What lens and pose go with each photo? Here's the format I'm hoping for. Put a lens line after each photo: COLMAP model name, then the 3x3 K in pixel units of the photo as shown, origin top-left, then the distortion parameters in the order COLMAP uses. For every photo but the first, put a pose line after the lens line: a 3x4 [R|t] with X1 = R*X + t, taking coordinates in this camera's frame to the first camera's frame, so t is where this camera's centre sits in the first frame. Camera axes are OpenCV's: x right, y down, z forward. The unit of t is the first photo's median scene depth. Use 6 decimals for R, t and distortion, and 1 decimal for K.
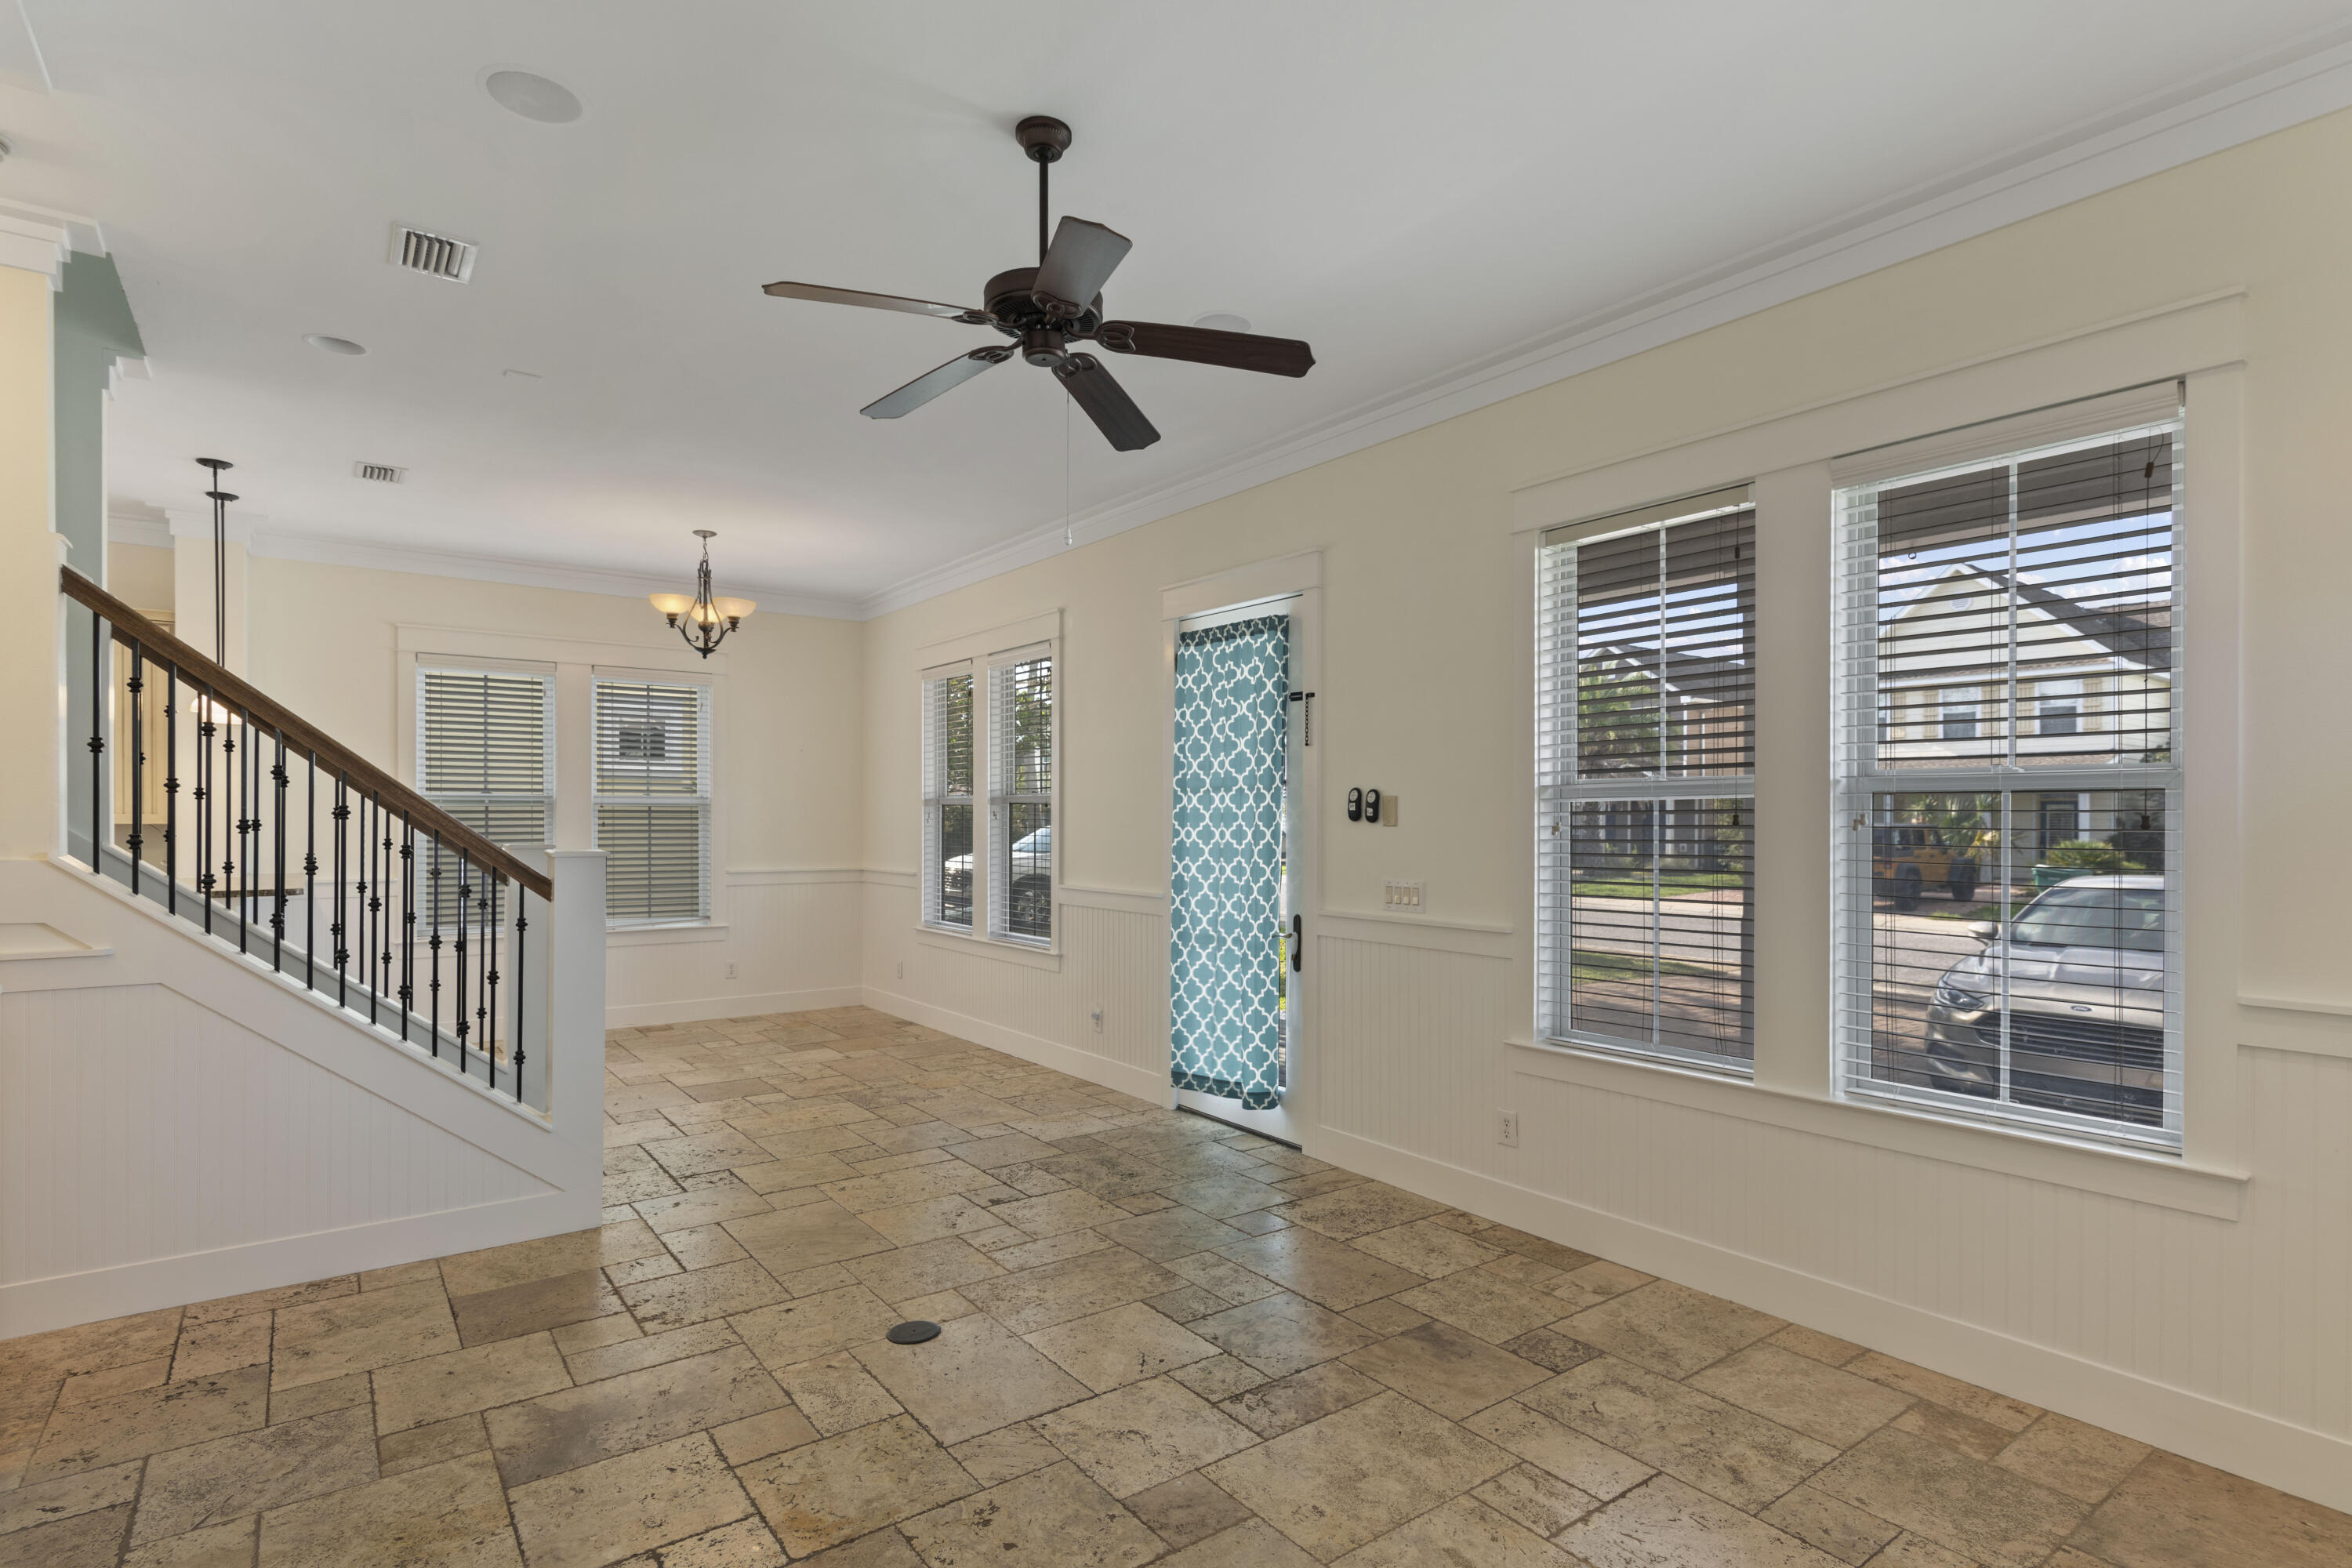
lens RADIAL K [[1174.9, 0, 1198.2], [0, 1174.9, 823.0], [0, 0, 1]] dist [0.002917, -0.000225]
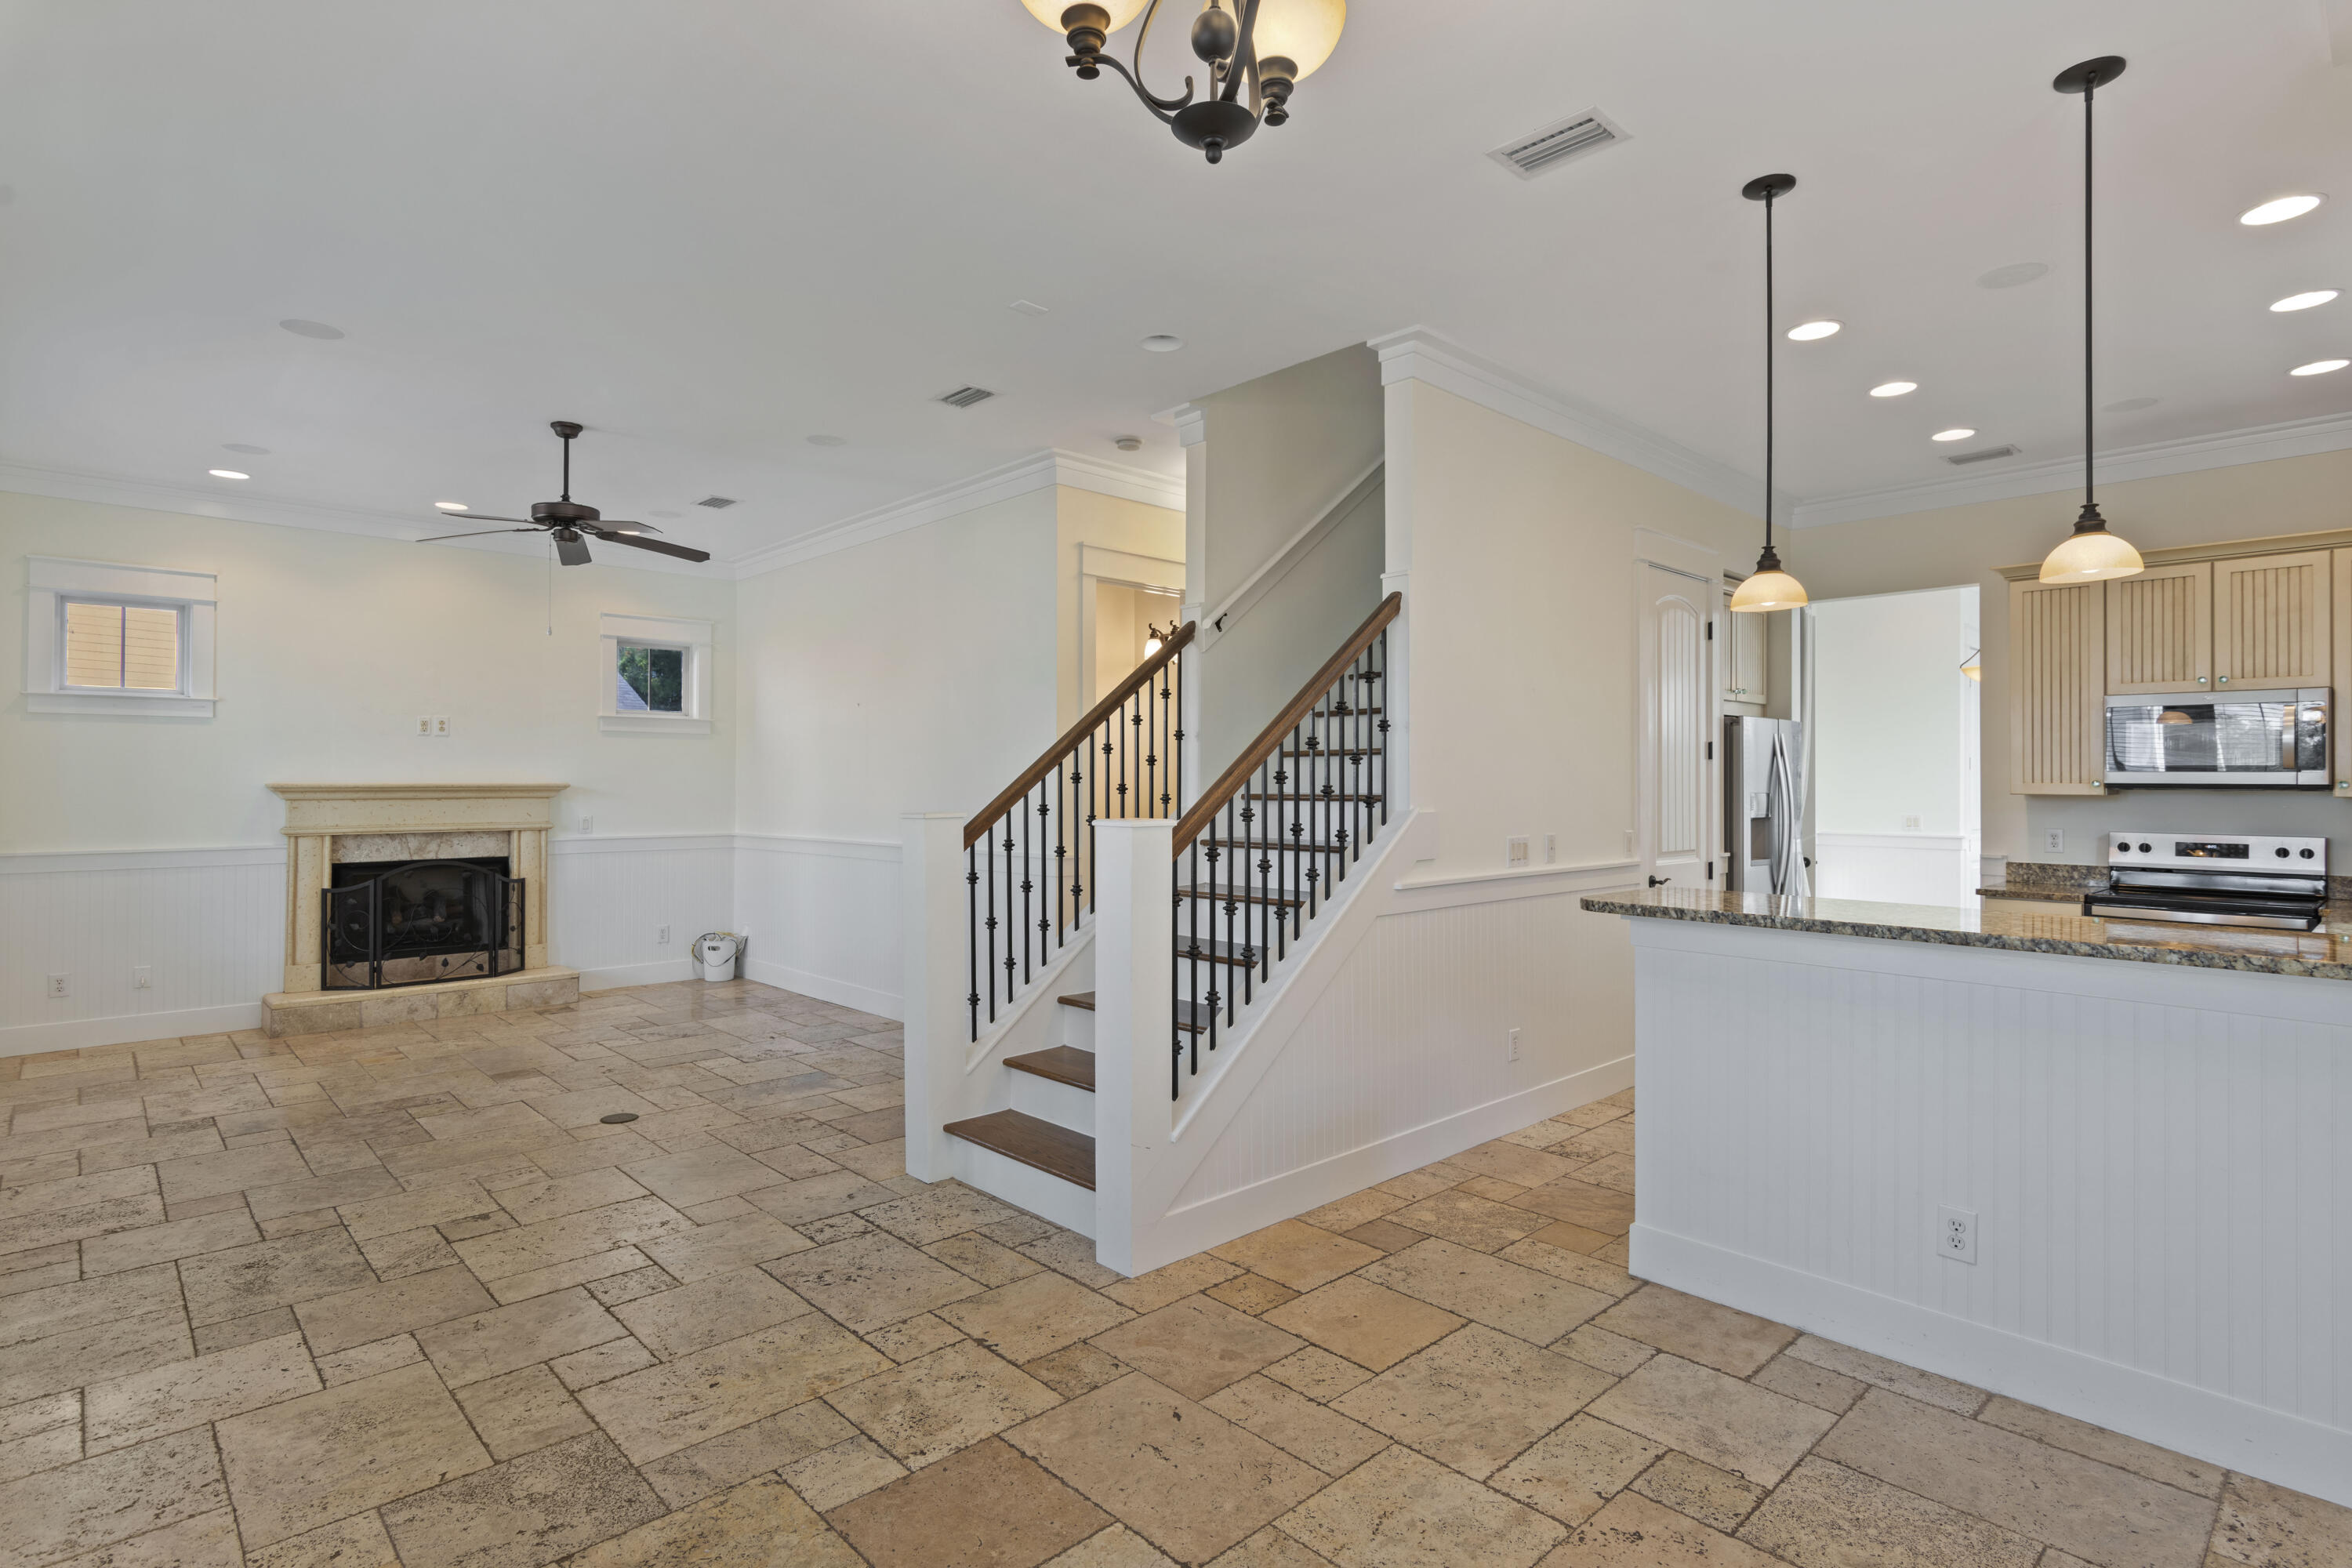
lens RADIAL K [[1171.3, 0, 1181.6], [0, 1171.3, 776.4], [0, 0, 1]] dist [0.006234, -0.000993]
pose [[-0.994166, -0.006005, -0.107697, -0.717316], [-0.005845, 0.999981, -0.001799, -0.009273], [0.107706, -0.001159, -0.994182, 2.325960]]
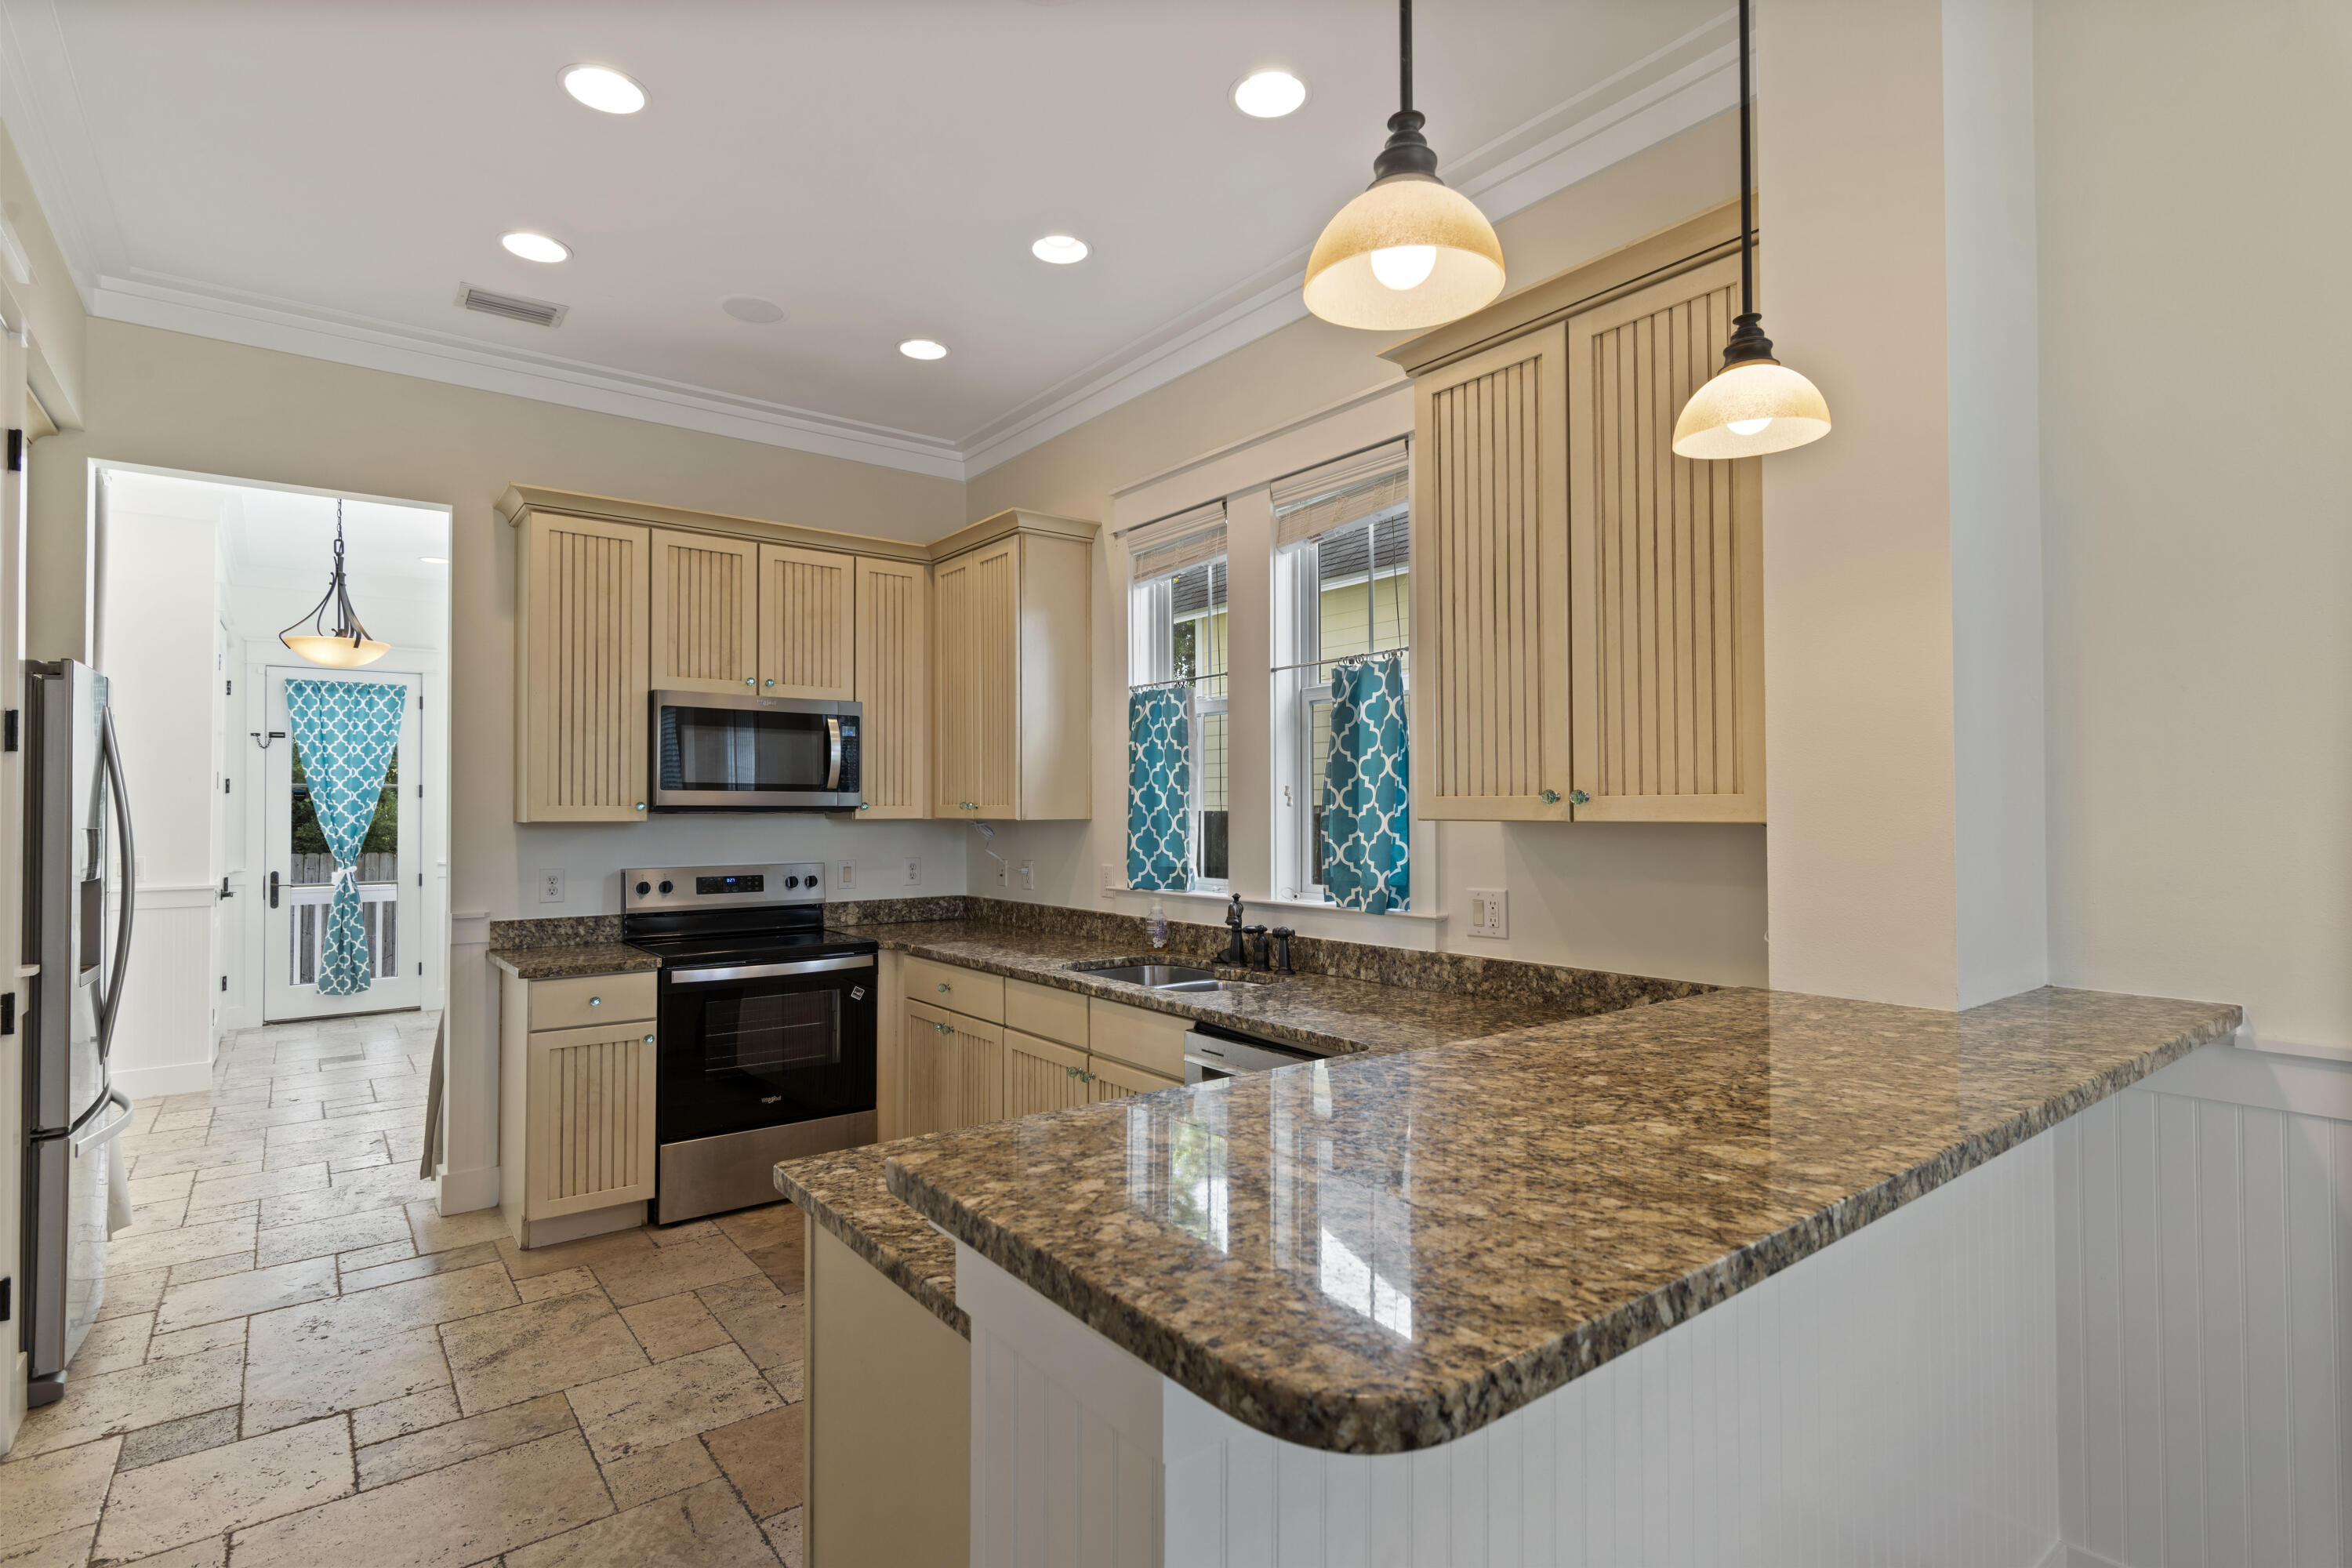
lens RADIAL K [[1131.6, 0, 1176.0], [0, 1131.6, 784.0], [0, 0, 1]] dist [0.001086, 0.000156]
pose [[0.006737, -0.024674, -0.999673, -0.959437], [-0.000030, 0.999696, -0.024675, -0.004026], [0.999977, 0.000196, 0.006734, 1.439215]]
